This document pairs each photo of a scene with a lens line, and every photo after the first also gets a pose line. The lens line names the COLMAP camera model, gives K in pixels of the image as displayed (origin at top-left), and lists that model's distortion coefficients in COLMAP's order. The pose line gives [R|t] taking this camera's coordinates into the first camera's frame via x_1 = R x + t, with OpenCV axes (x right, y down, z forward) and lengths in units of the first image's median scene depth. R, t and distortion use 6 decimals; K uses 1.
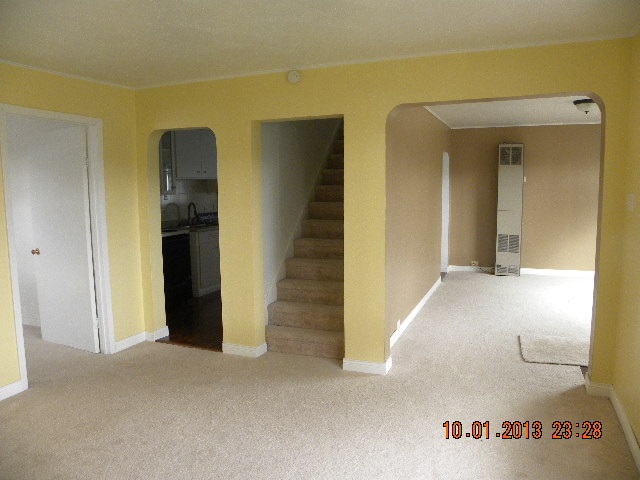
lens RADIAL K [[487.6, 0, 320.0], [0, 487.6, 240.0], [0, 0, 1]] dist [-0.106014, 0.010701]
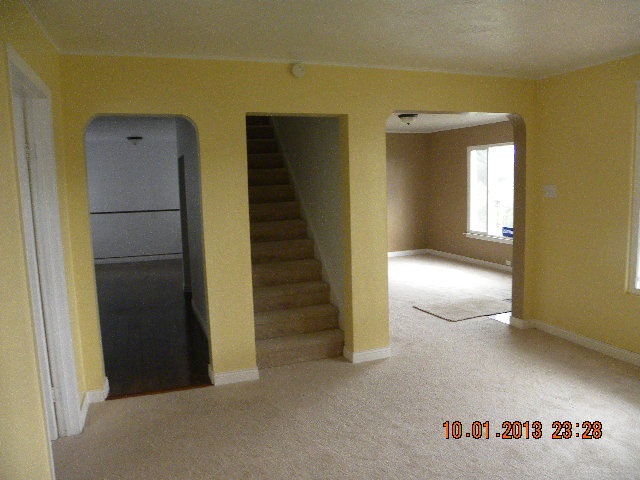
lens RADIAL K [[487.6, 0, 320.0], [0, 487.6, 240.0], [0, 0, 1]] dist [-0.106014, 0.010701]
pose [[0.742822, -0.088650, 0.663593, -0.622811], [0.097748, 0.994934, 0.023496, -0.021553], [-0.662314, 0.047411, 0.747724, 0.251202]]
